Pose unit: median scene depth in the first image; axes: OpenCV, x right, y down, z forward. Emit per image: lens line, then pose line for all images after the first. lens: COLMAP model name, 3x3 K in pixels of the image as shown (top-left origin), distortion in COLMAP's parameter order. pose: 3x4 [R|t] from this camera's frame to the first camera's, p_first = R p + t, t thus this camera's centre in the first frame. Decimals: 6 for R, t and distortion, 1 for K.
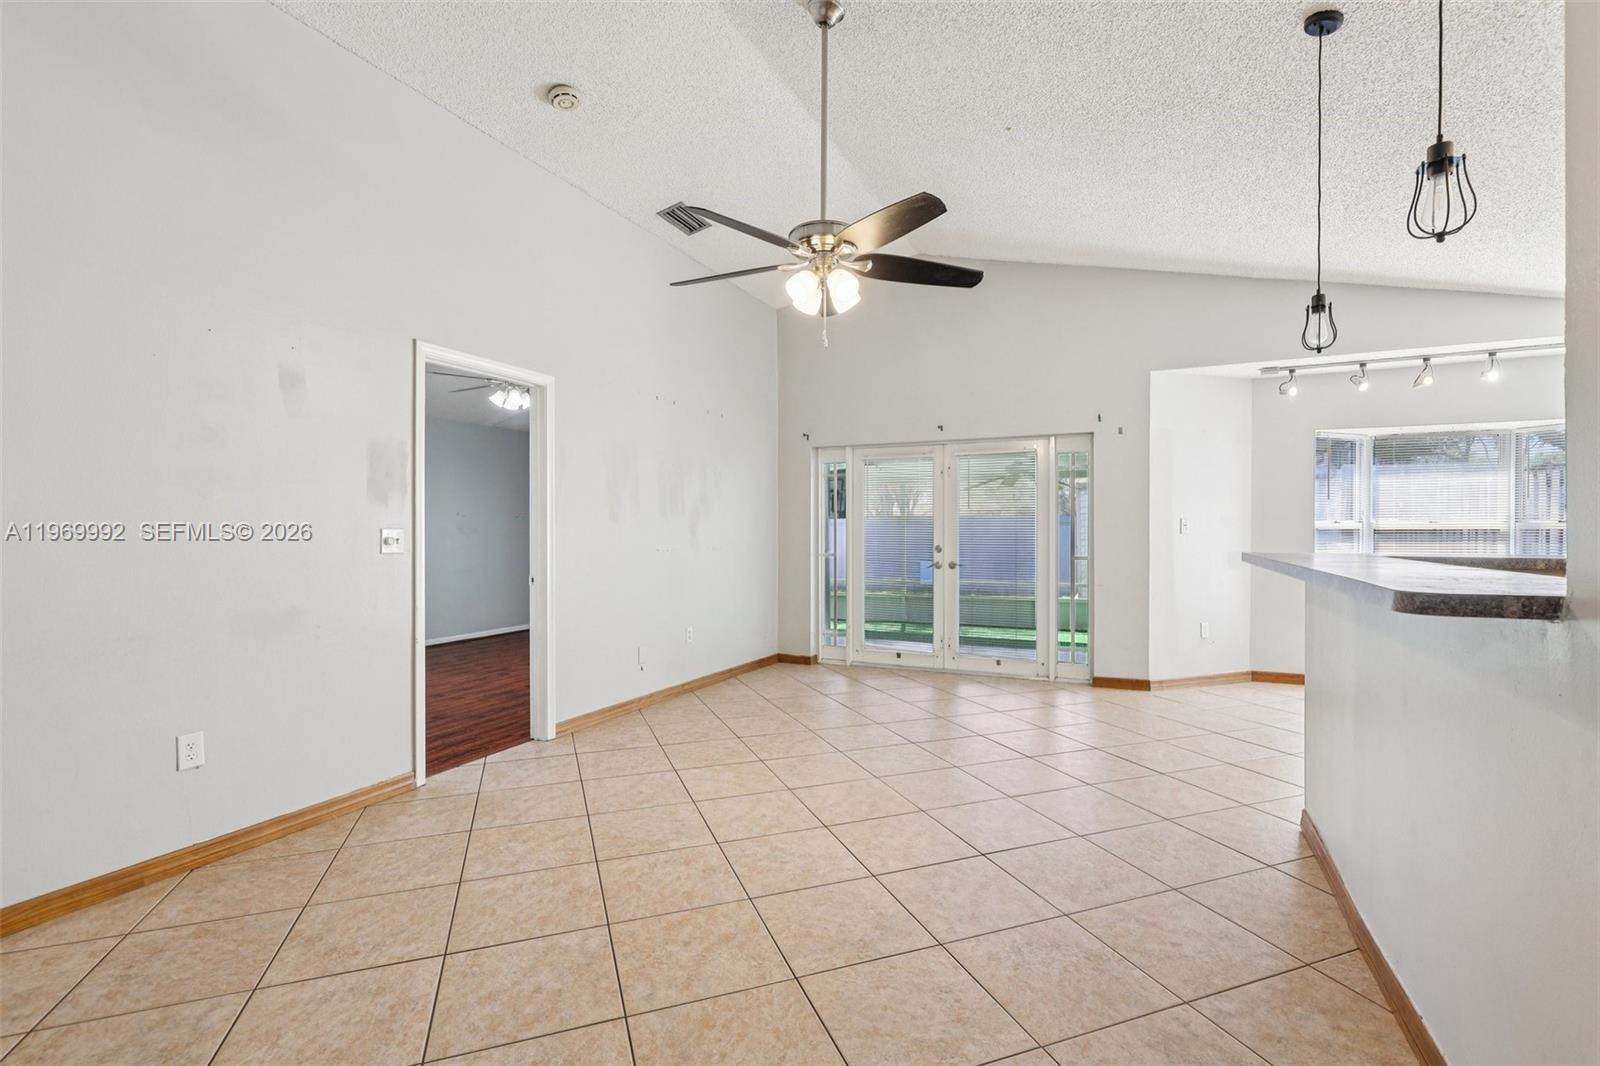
lens RADIAL K [[731.5, 0, 810.8], [0, 731.5, 525.1], [0, 0, 1]] dist [-0.000439, -0.000307]
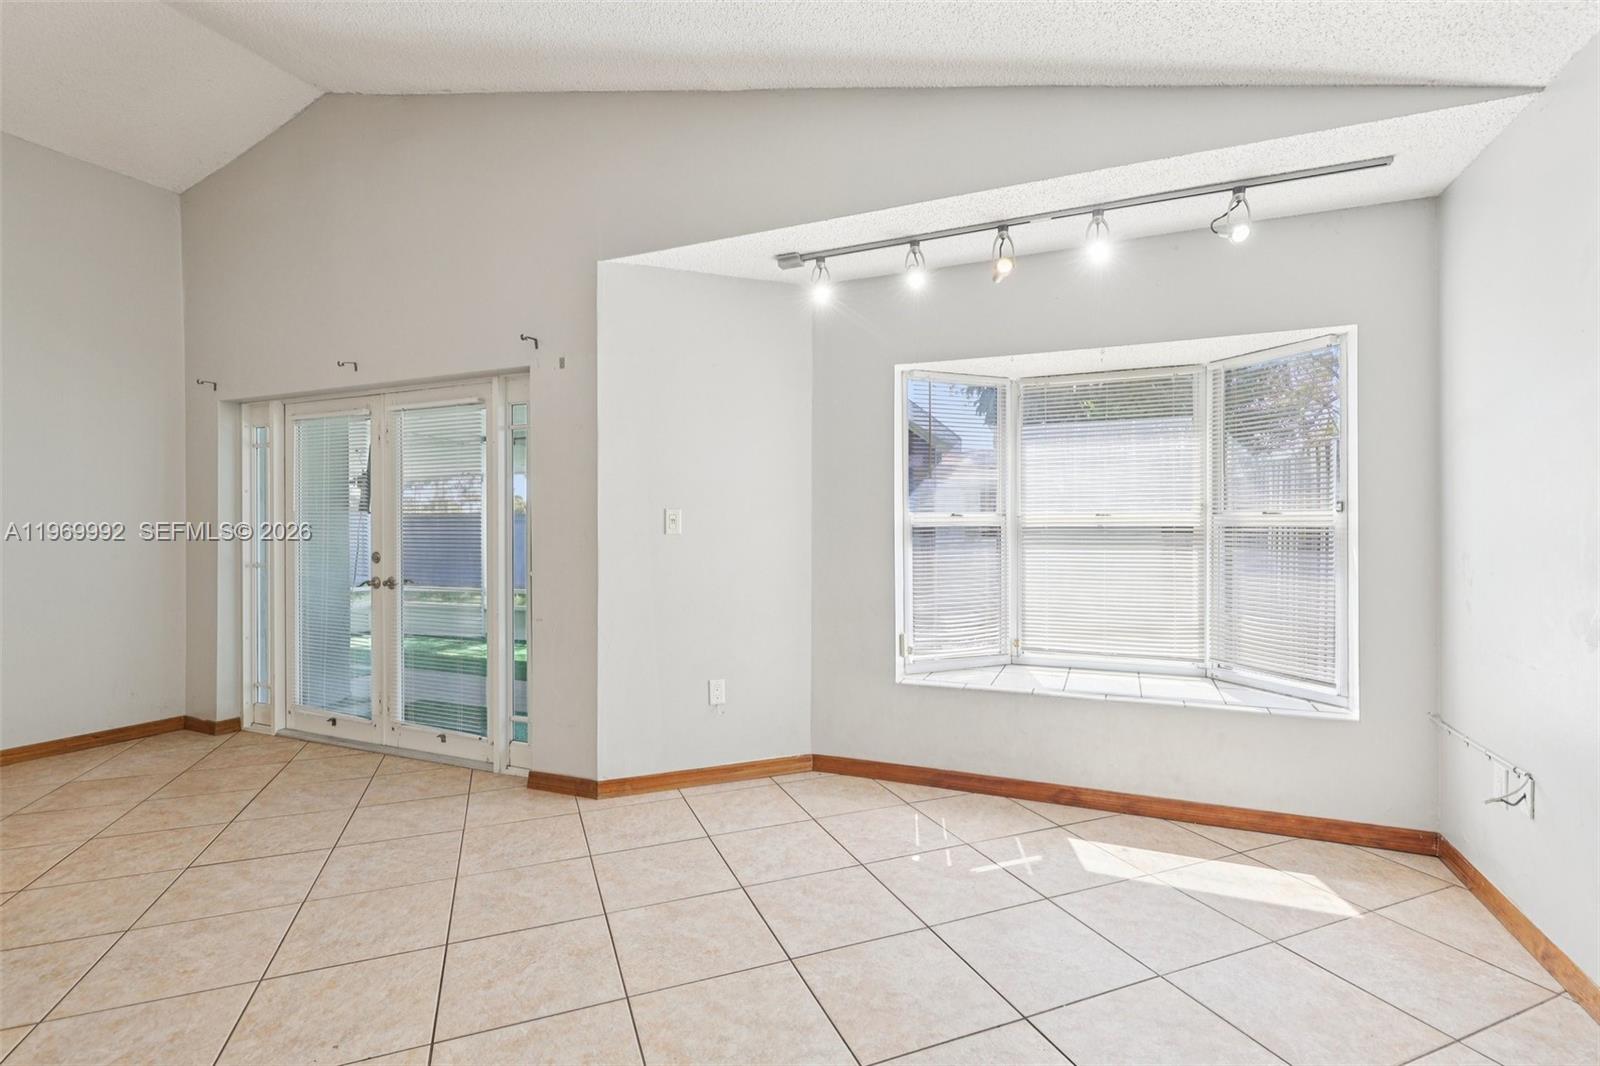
lens RADIAL K [[731.5, 0, 806.0], [0, 731.5, 525.8], [0, 0, 1]] dist [-0.000439, -0.000307]
pose [[0.999585, -0.000755, 0.028803, 0.559428], [0.000643, 0.999992, 0.003911, 0.002304], [-0.028806, -0.003890, 0.999577, 0.364933]]
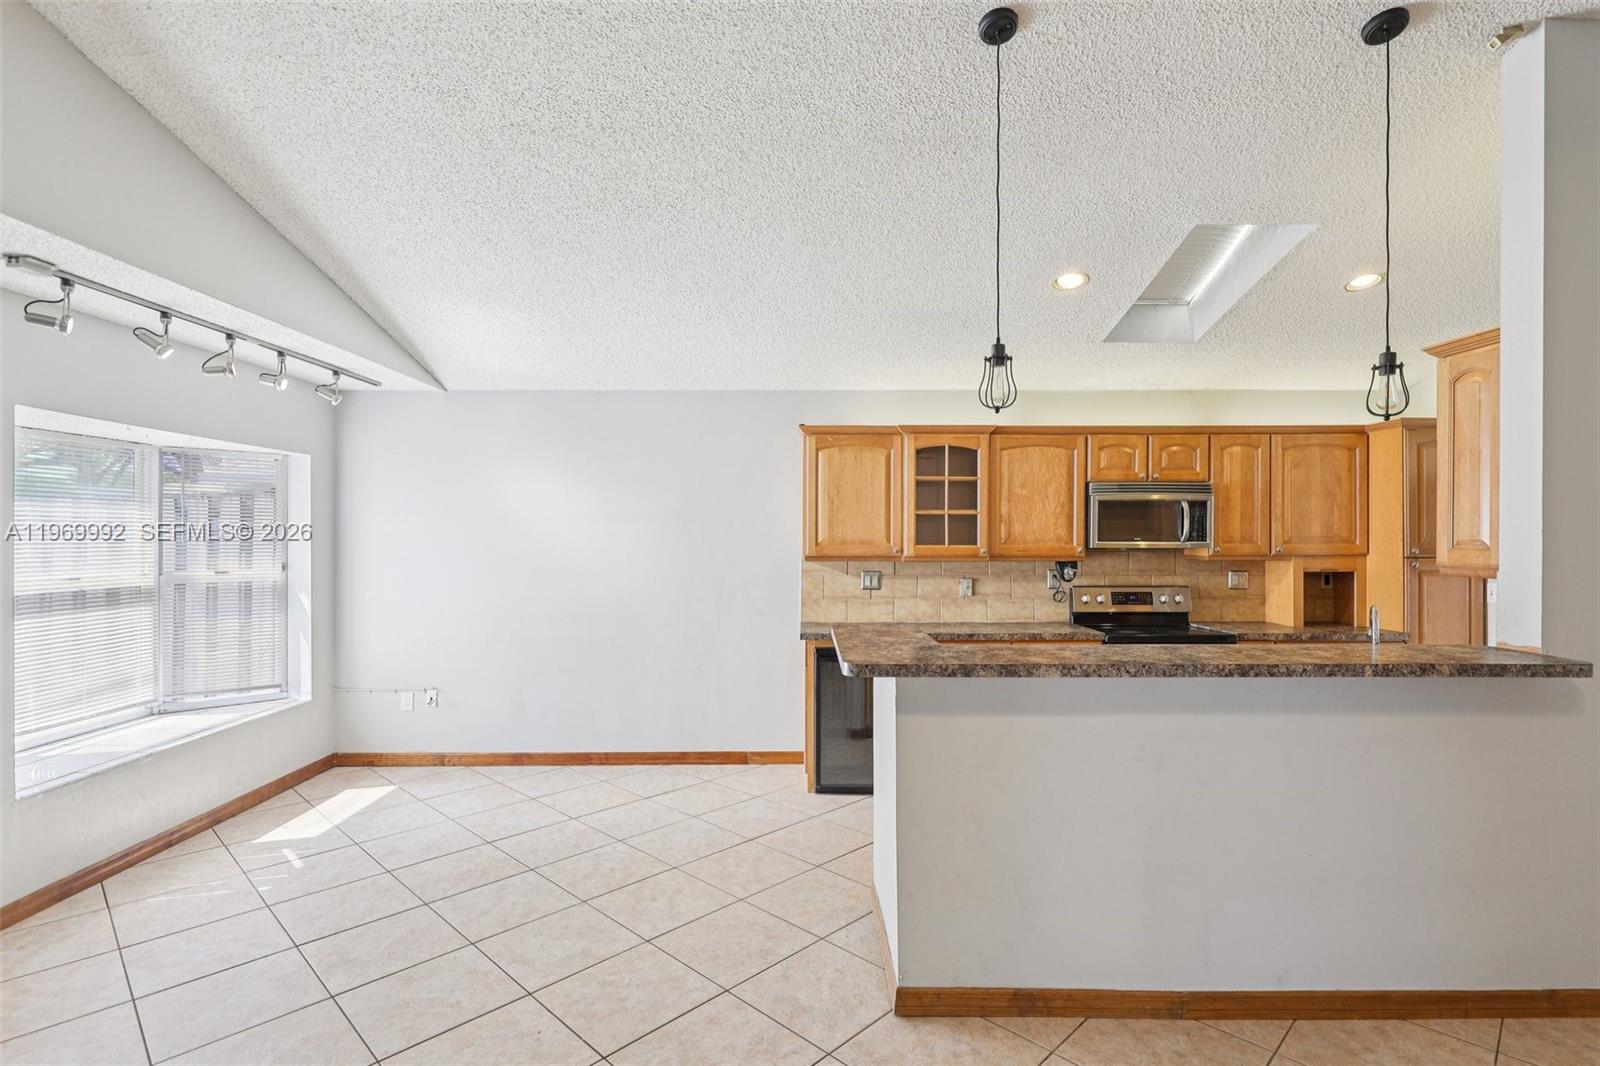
lens RADIAL K [[785.2, 0, 804.2], [0, 785.2, 534.8], [0, 0, 1]] dist [-0.002924, 0.001717]
pose [[-0.417363, 0.003642, 0.908733, -0.018311], [-0.002130, 0.999985, -0.004986, -0.038932], [-0.908737, -0.004016, -0.417349, 0.693708]]
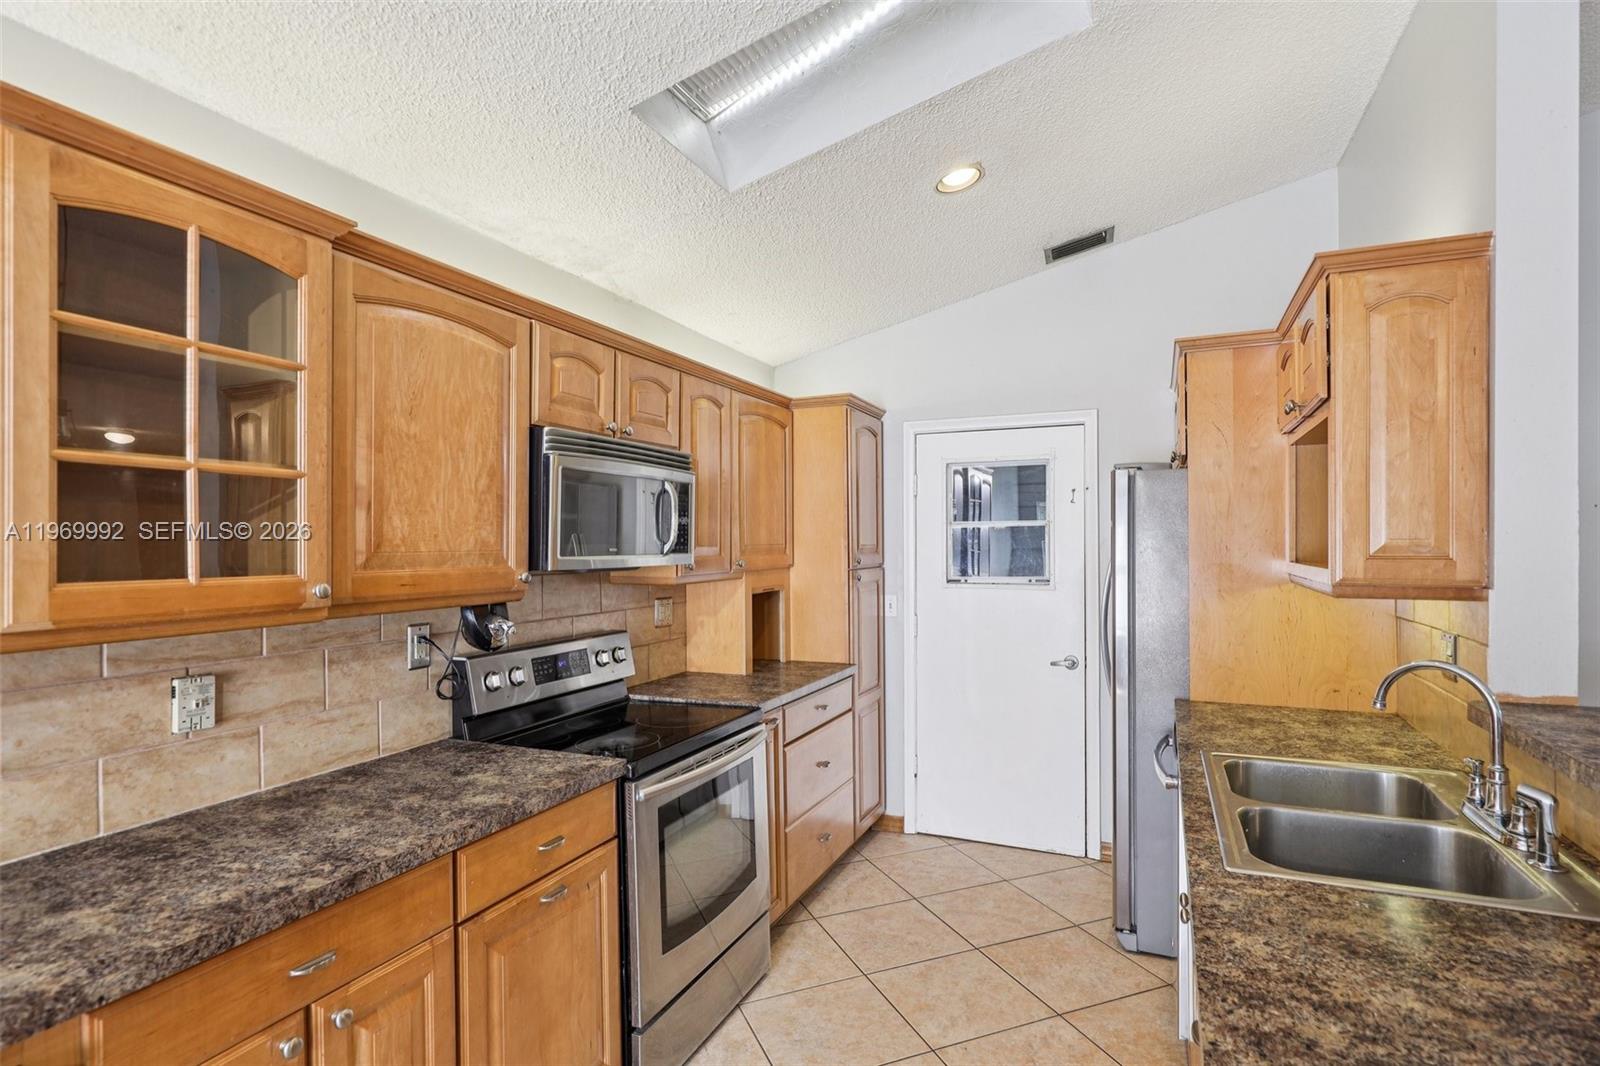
lens RADIAL K [[800.5, 0, 809.5], [0, 800.5, 538.9], [0, 0, 1]] dist [0.001415, -0.000601]
pose [[-0.999792, 0.008530, -0.018534, 0.466357], [0.008683, 0.999929, -0.008146, -0.040720], [0.018463, -0.008305, -0.999795, 0.468006]]
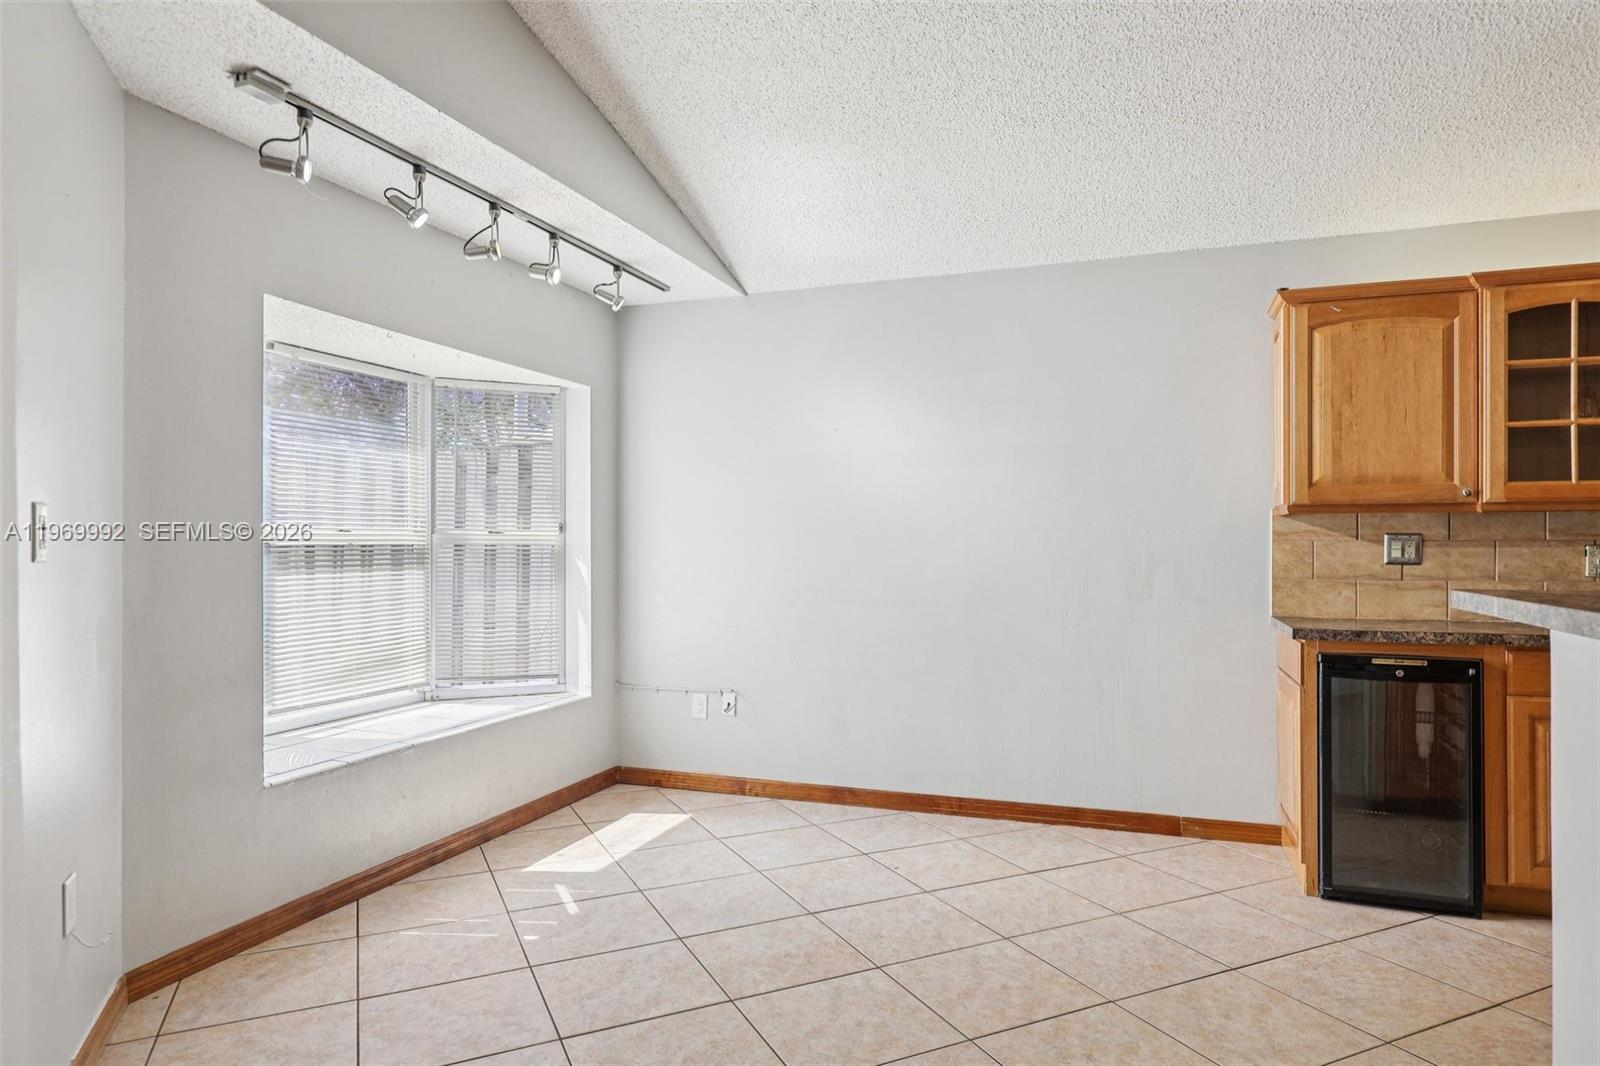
lens RADIAL K [[951.9, 0, 800.9], [0, 951.9, 539.3], [0, 0, 1]] dist [-0.001554, 0.000650]
pose [[-0.073986, 0.005592, 0.997244, 0.141368], [-0.002788, 0.999979, -0.005815, 0.004329], [-0.997255, -0.003210, -0.073969, 0.704531]]
